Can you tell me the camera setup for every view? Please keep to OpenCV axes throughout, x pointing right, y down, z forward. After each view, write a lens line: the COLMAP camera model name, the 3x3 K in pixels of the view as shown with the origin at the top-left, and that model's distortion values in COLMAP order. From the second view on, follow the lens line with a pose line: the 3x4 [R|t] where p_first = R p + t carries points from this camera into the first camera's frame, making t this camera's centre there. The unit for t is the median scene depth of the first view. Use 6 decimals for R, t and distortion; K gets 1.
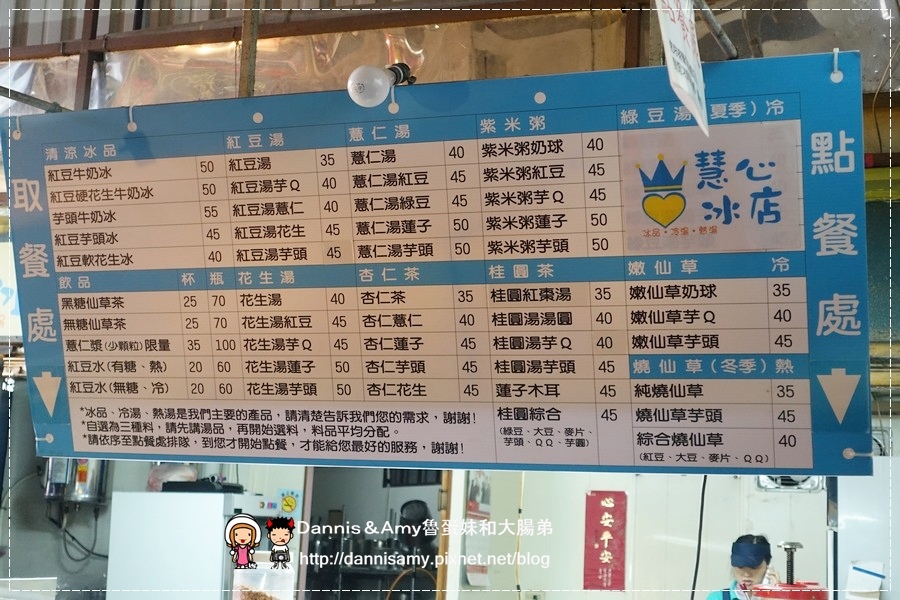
lens RADIAL K [[1401.7, 0, 445.1], [0, 1401.7, 304.1], [0, 0, 1]] dist [-0.007619, 0.000000]
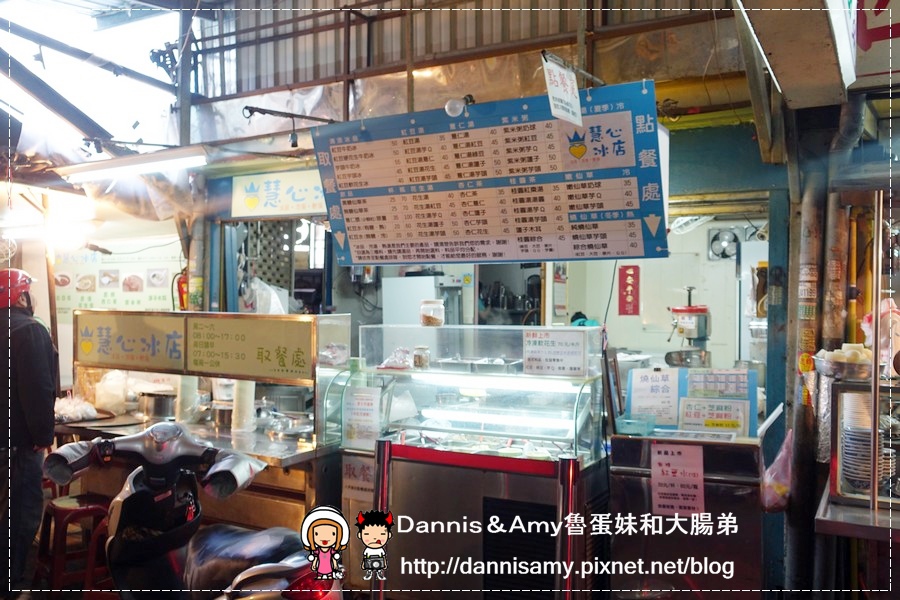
lens RADIAL K [[774.1, 0, 440.0], [0, 774.1, 315.9], [0, 0, 1]] dist [0.006549, -0.024068]
pose [[0.984451, -0.038440, -0.171400, 0.128058], [0.070106, 0.980661, 0.182728, -0.046122], [0.161061, -0.191903, 0.968108, -0.343180]]
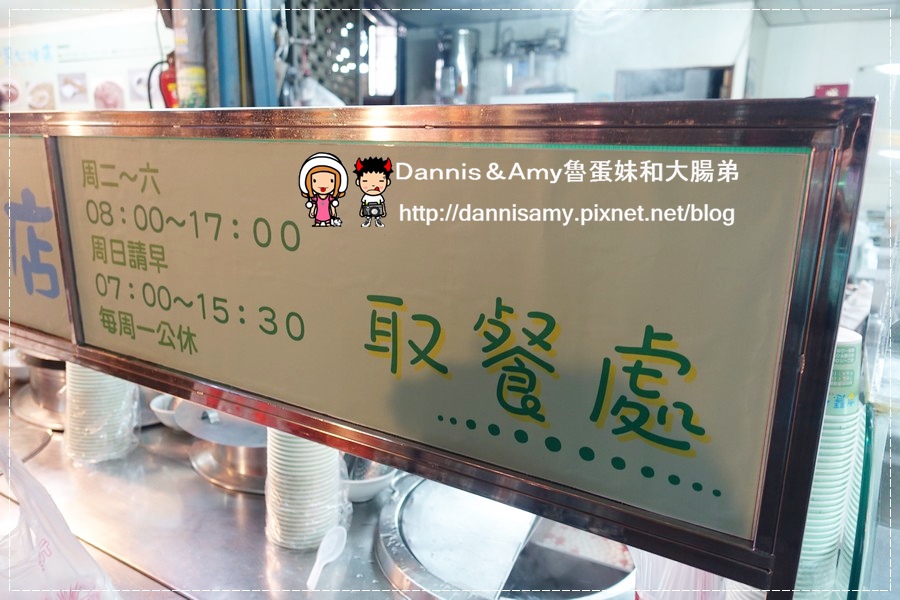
lens RADIAL K [[673.0, 0, 425.0], [0, 673.0, 312.7], [0, 0, 1]] dist [0.006618, 0.005833]
pose [[0.973866, 0.019005, -0.226327, -0.407173], [0.073418, 0.916652, 0.392886, 0.176033], [0.214930, -0.399235, 0.891301, 0.829956]]
